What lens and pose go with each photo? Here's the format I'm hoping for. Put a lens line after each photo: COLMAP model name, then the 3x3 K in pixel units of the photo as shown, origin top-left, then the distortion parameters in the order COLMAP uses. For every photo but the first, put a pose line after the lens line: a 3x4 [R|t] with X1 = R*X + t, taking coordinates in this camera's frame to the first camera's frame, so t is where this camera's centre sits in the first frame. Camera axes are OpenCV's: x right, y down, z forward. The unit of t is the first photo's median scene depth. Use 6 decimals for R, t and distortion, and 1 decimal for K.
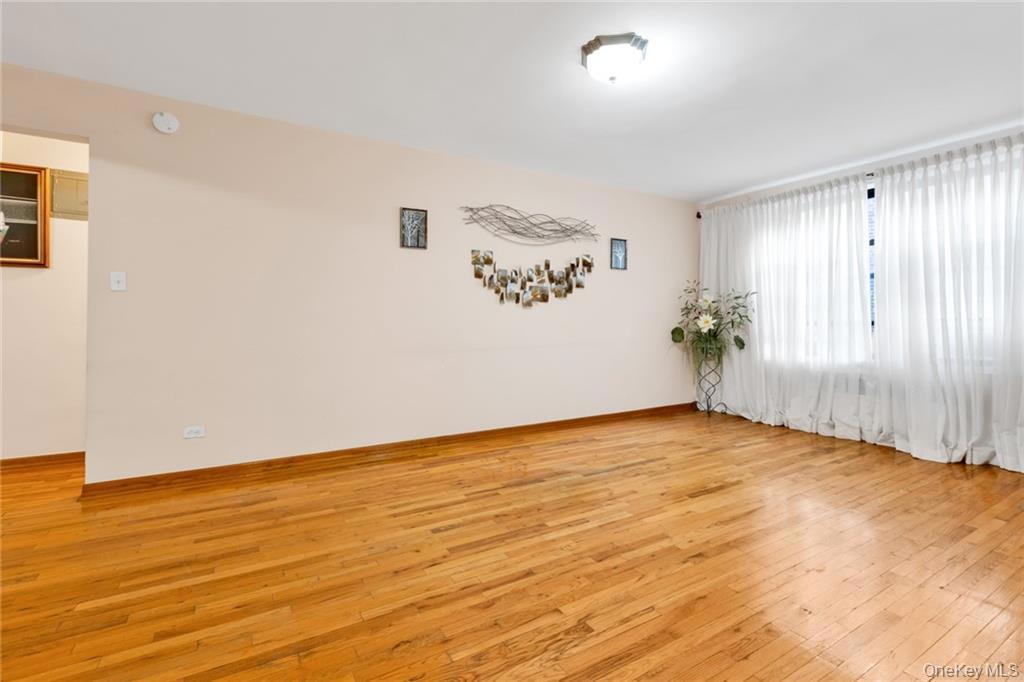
lens RADIAL K [[471.0, 0, 518.6], [0, 471.0, 310.8], [0, 0, 1]] dist [0.000048, 0.000057]
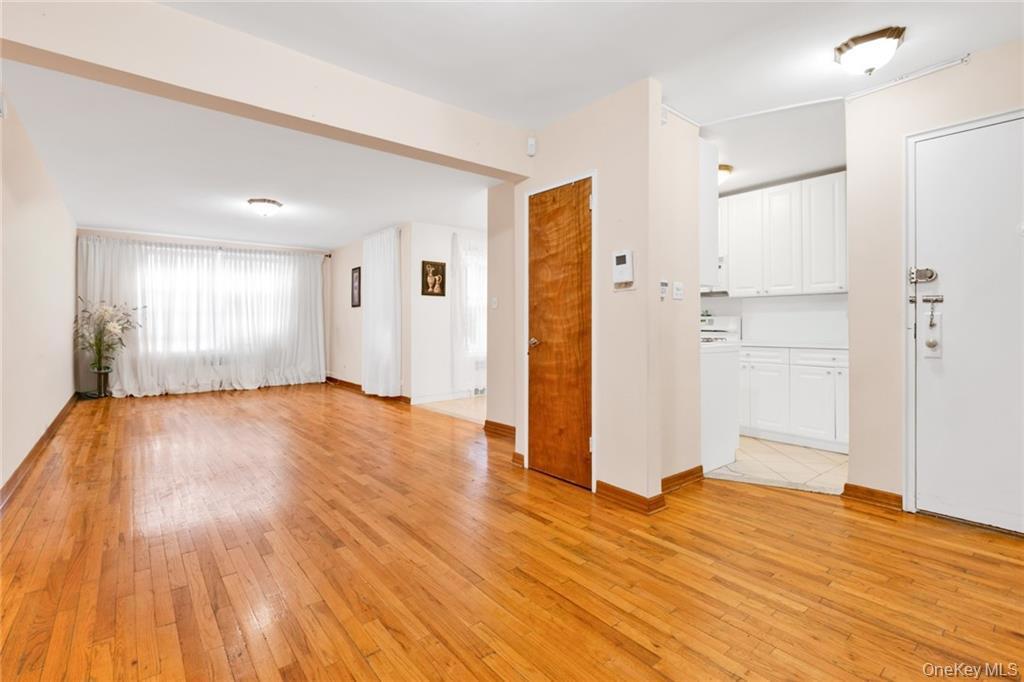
lens RADIAL K [[471.0, 0, 501.3], [0, 471.0, 320.2], [0, 0, 1]] dist [0.000048, 0.000057]
pose [[-0.118024, 0.009144, 0.992969, -1.464946], [-0.018248, 0.999769, -0.011375, -0.001699], [-0.992843, -0.019462, -0.117830, 0.139776]]
